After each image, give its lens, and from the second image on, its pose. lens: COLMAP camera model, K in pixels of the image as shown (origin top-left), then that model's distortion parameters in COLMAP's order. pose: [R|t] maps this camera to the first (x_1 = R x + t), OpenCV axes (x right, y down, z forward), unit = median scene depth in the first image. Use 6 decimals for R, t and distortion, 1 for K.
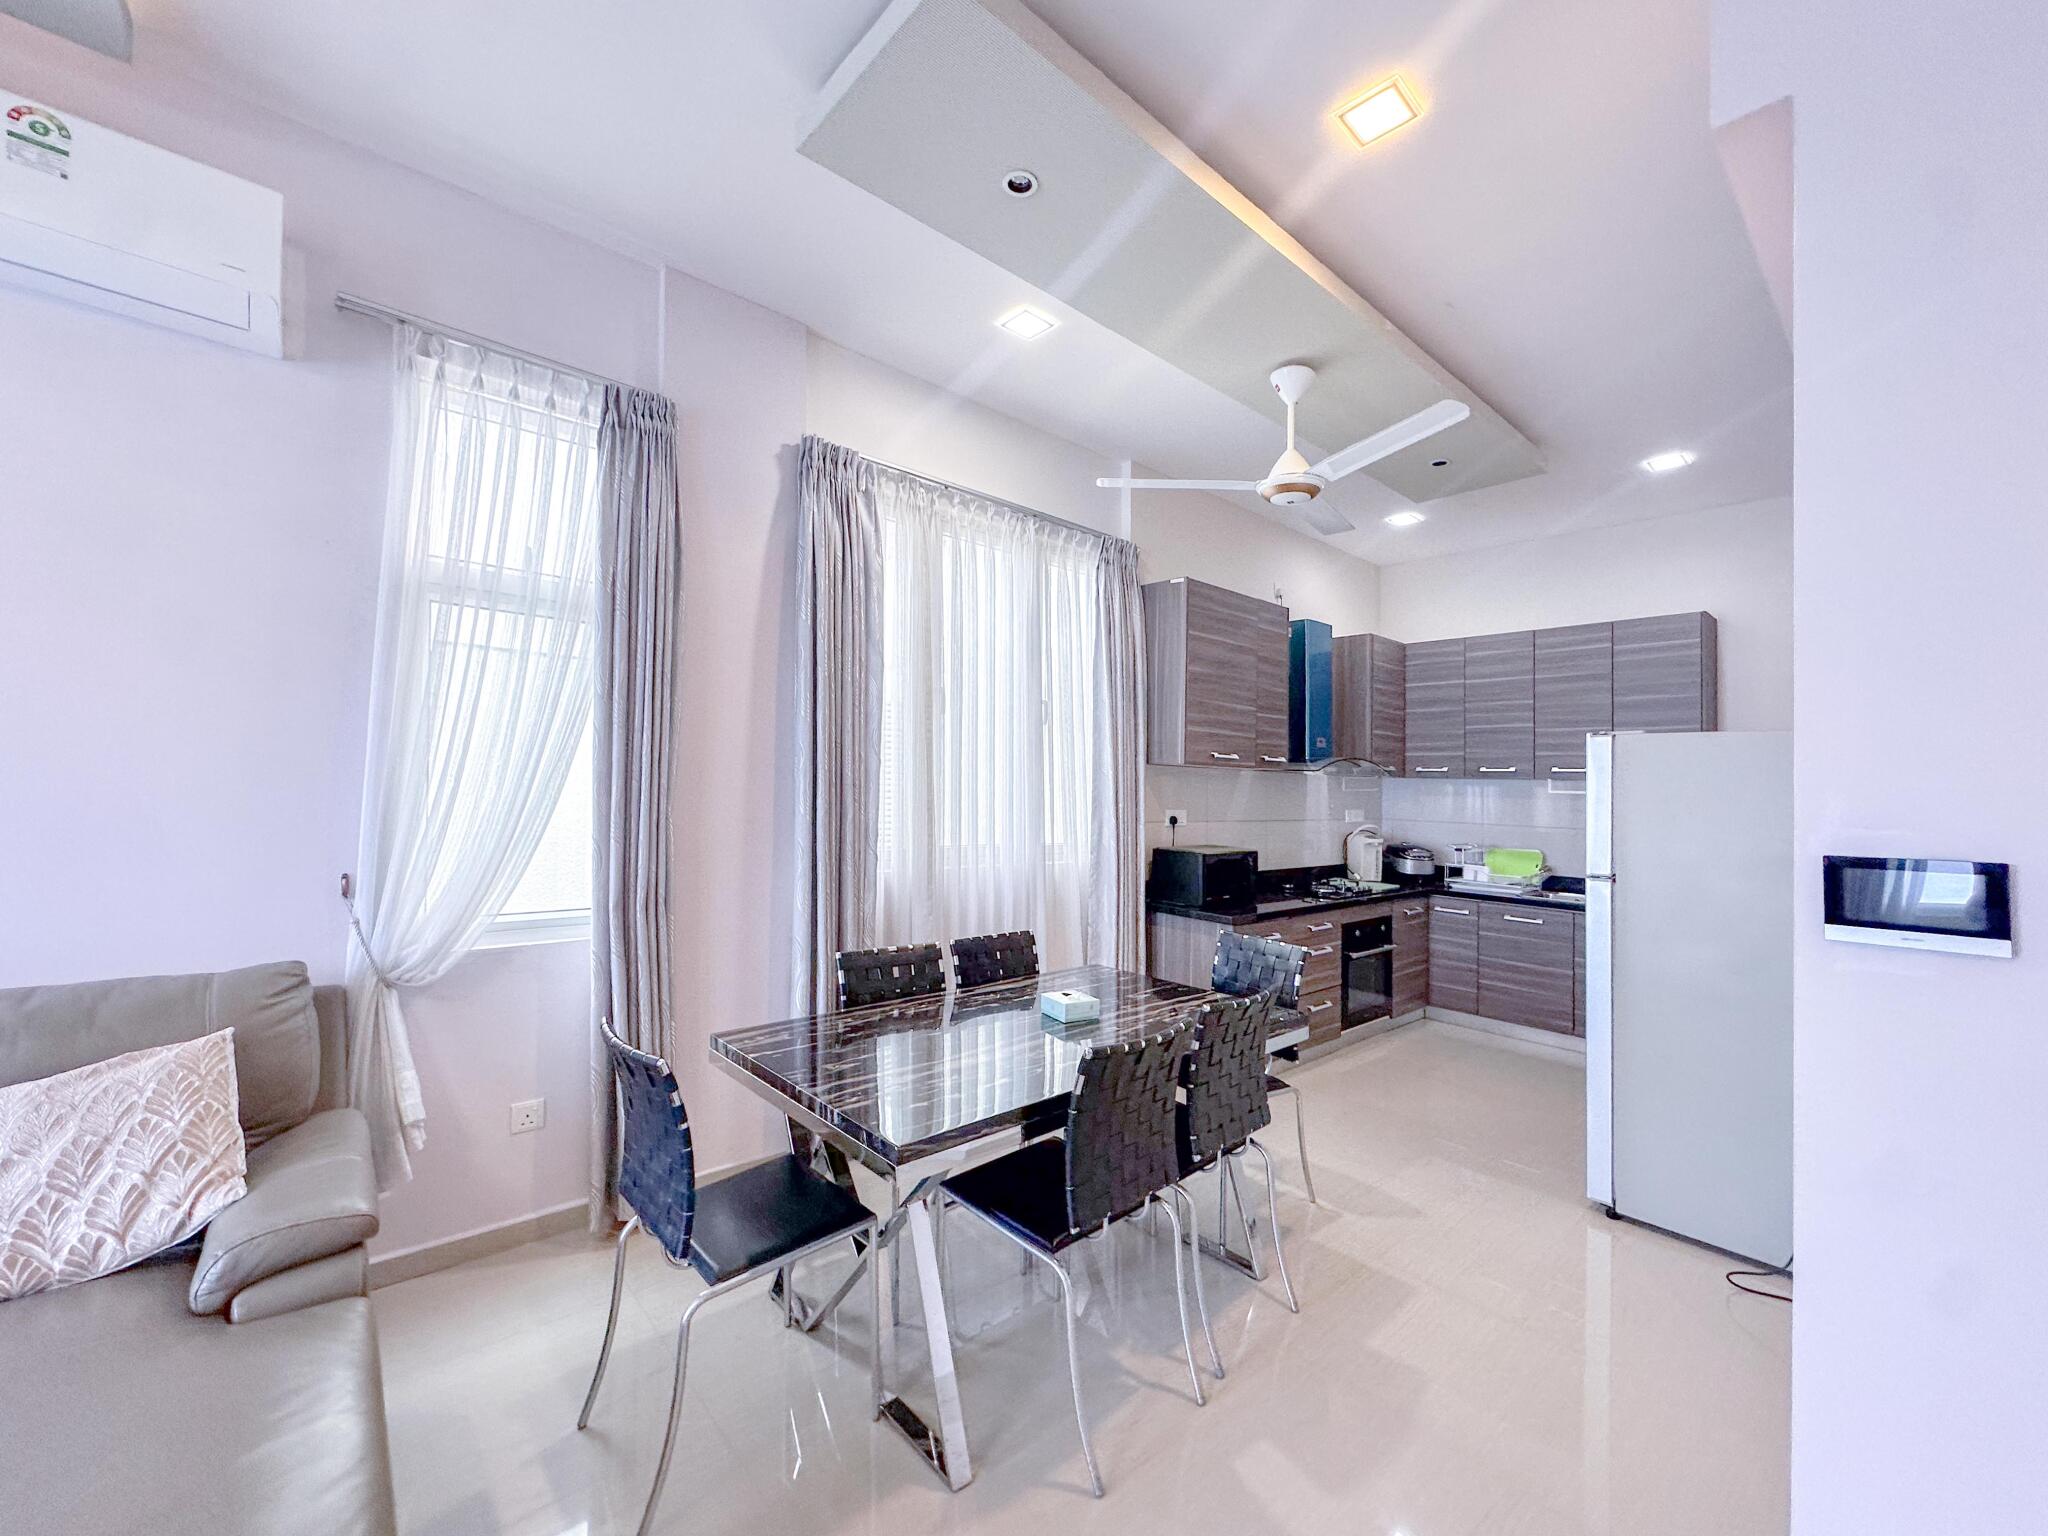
lens RADIAL K [[836.6, 0, 1034.5], [0, 836.6, 771.0], [0, 0, 1]] dist [-0.004639, 0.000983]
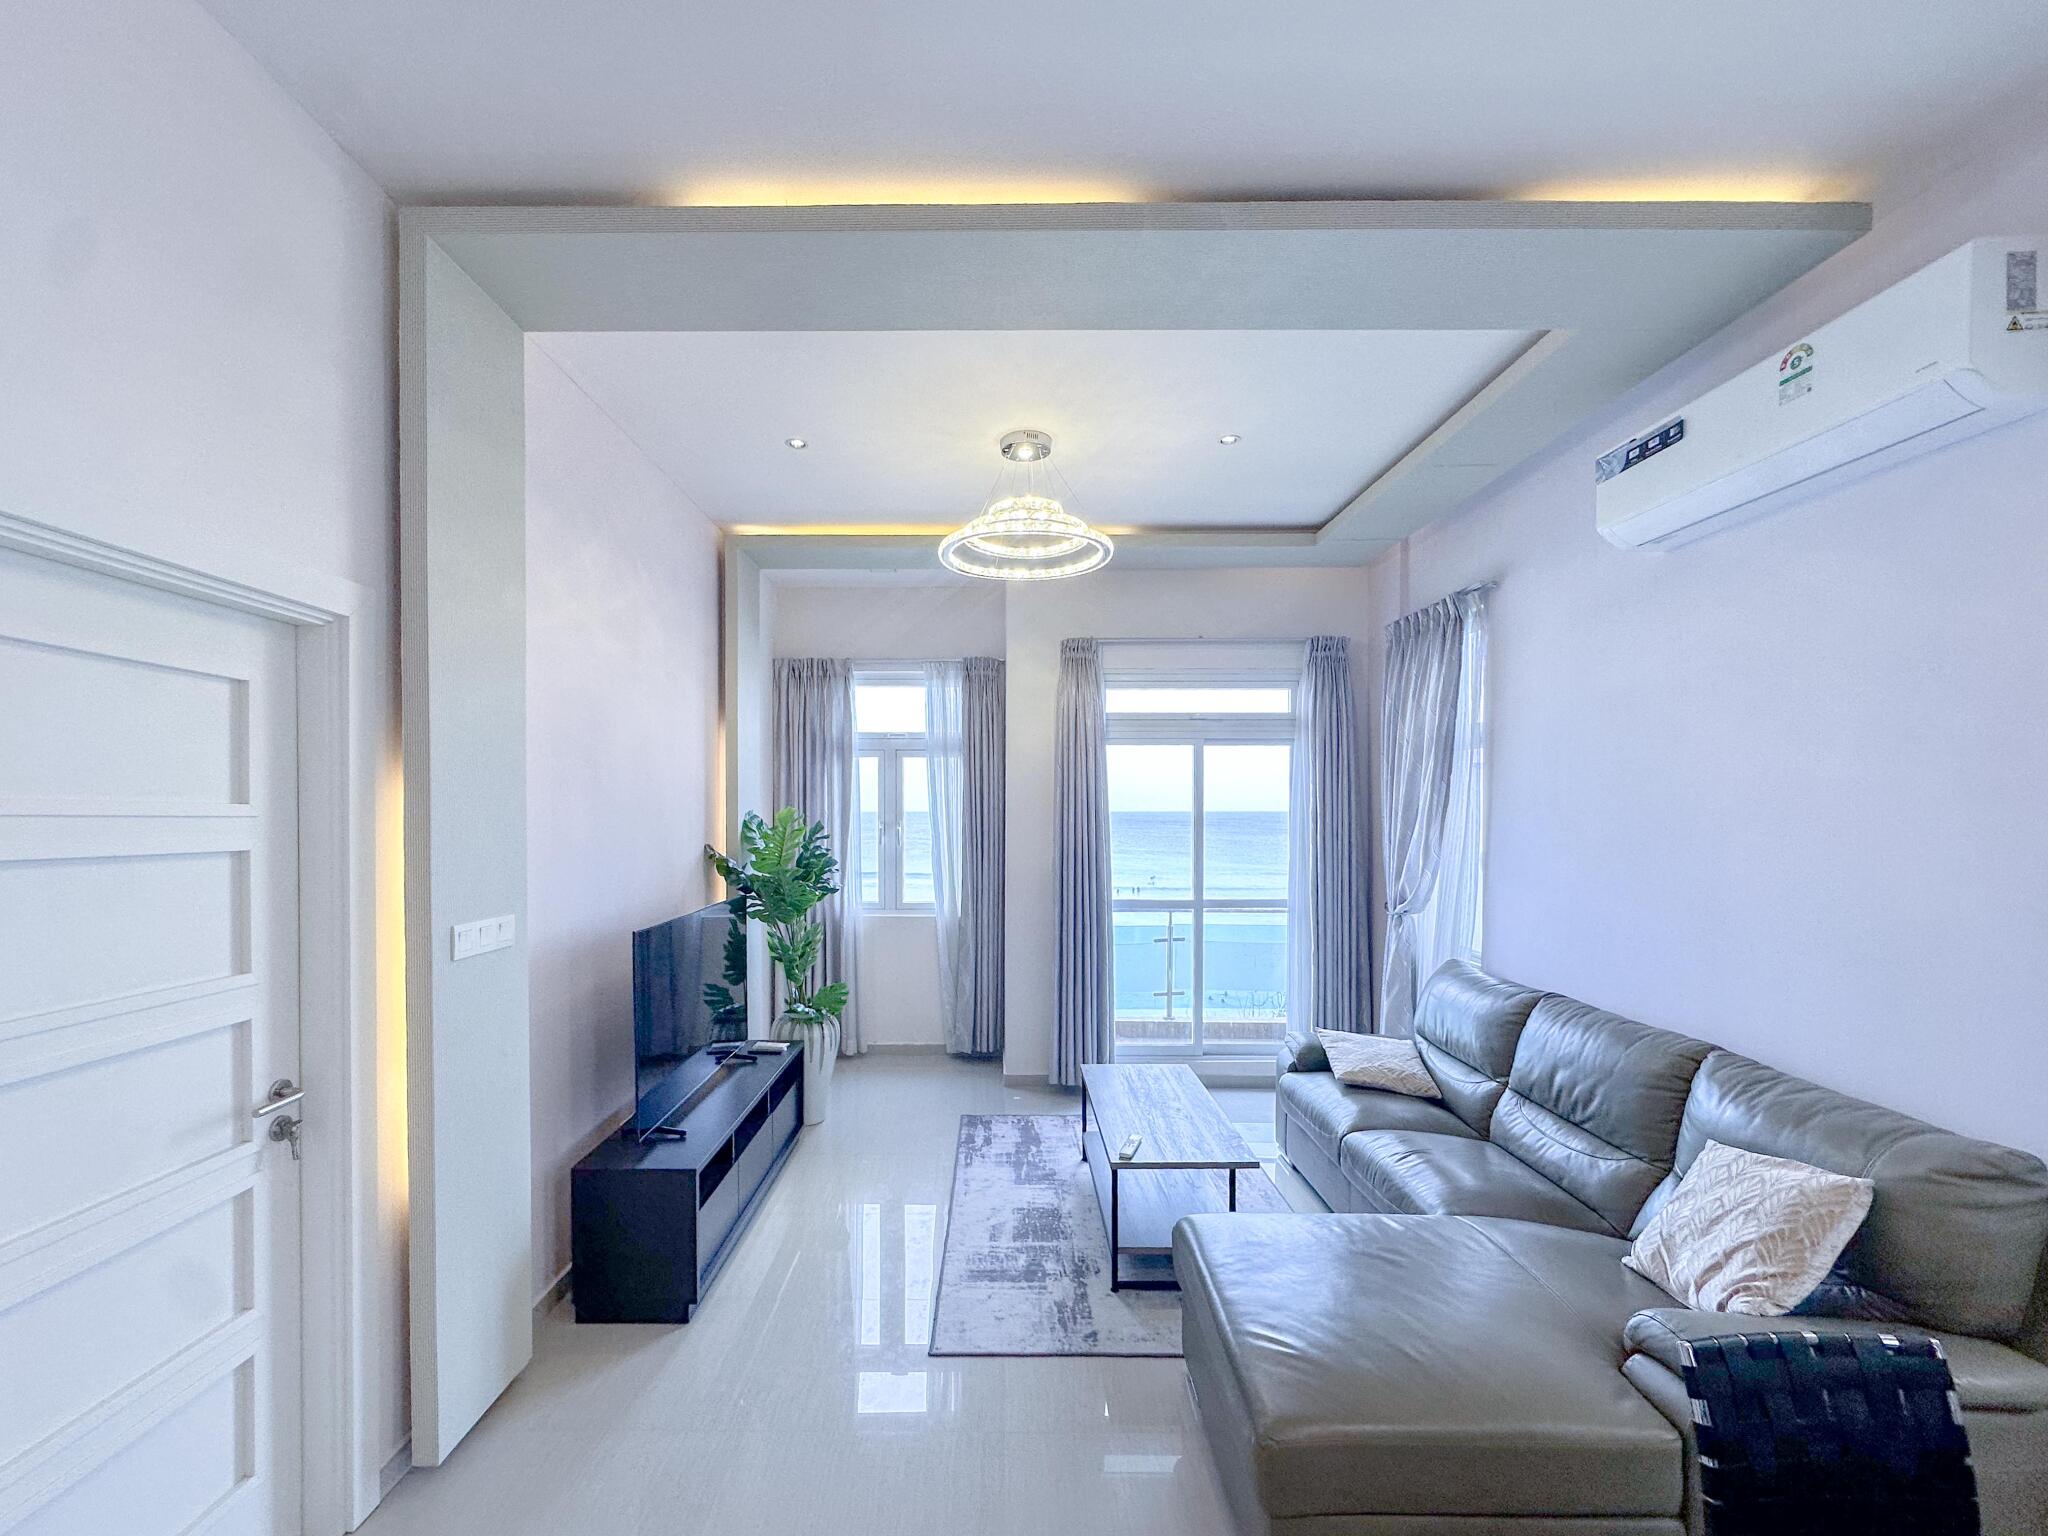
lens RADIAL K [[836.6, 0, 982.4], [0, 836.6, 826.4], [0, 0, 1]] dist [-0.004639, 0.000983]
pose [[-0.682444, -0.005694, -0.730916, 0.269154], [-0.001115, 0.999977, -0.006749, -0.055634], [0.730937, -0.003791, -0.682434, 0.544489]]
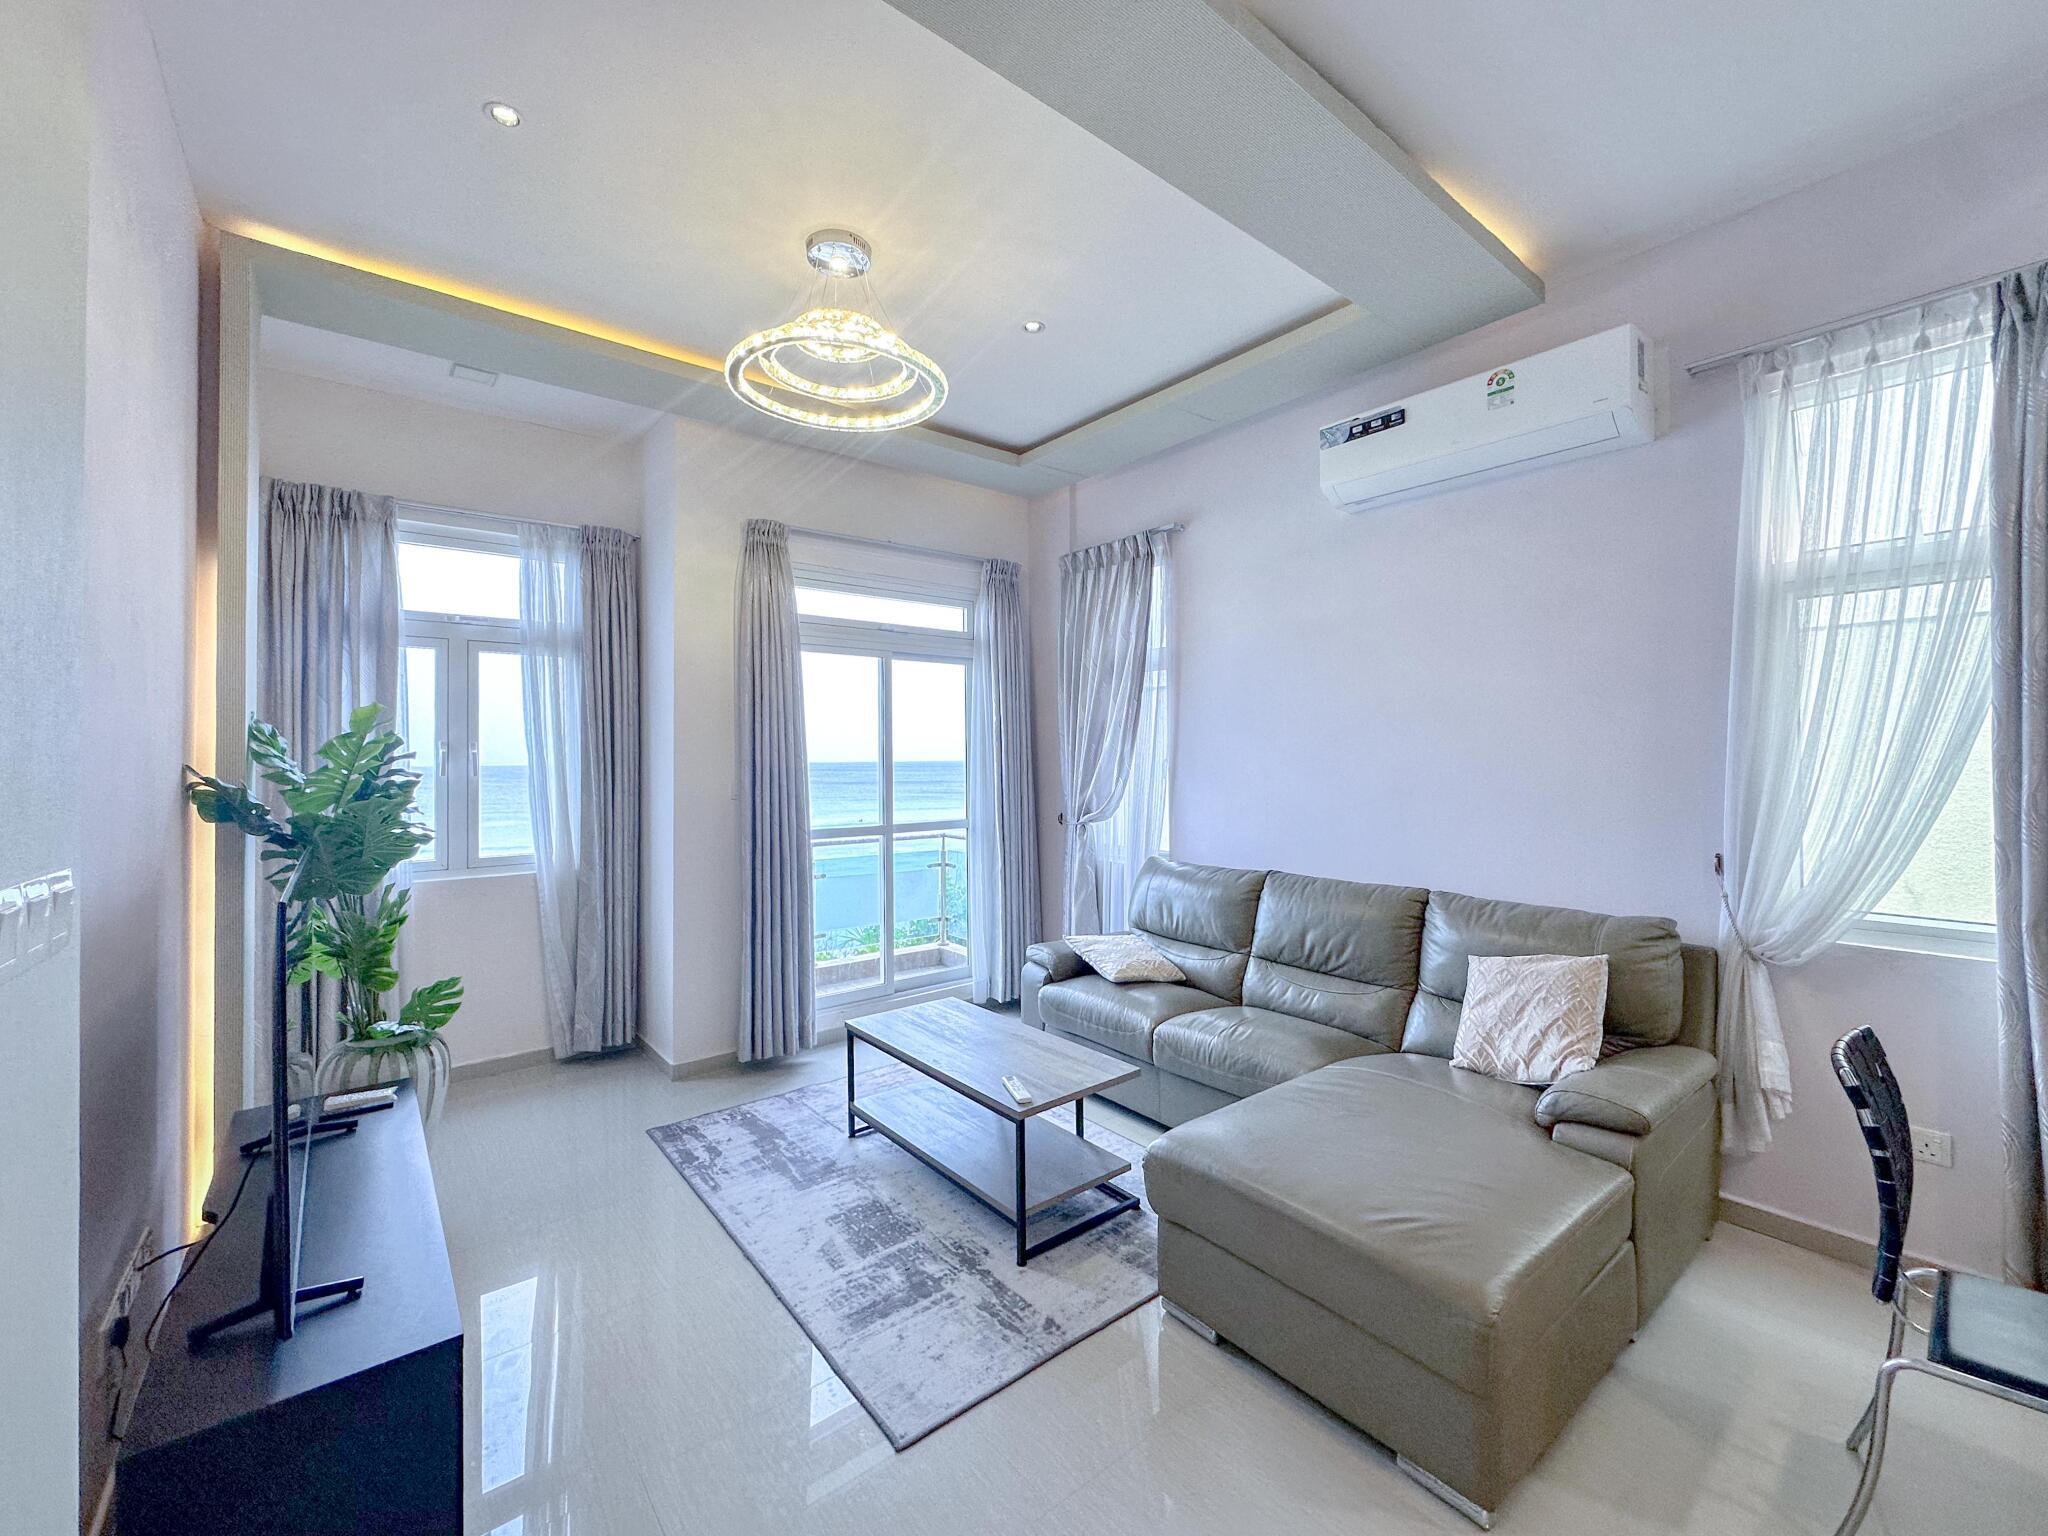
lens RADIAL K [[836.6, 0, 1022.5], [0, 836.6, 756.0], [0, 0, 1]] dist [-0.004639, 0.000983]
pose [[-0.054821, -0.023379, -0.998222, 0.285734], [0.025505, 0.999367, -0.024806, -0.006162], [0.998170, -0.026819, -0.054190, 0.073381]]
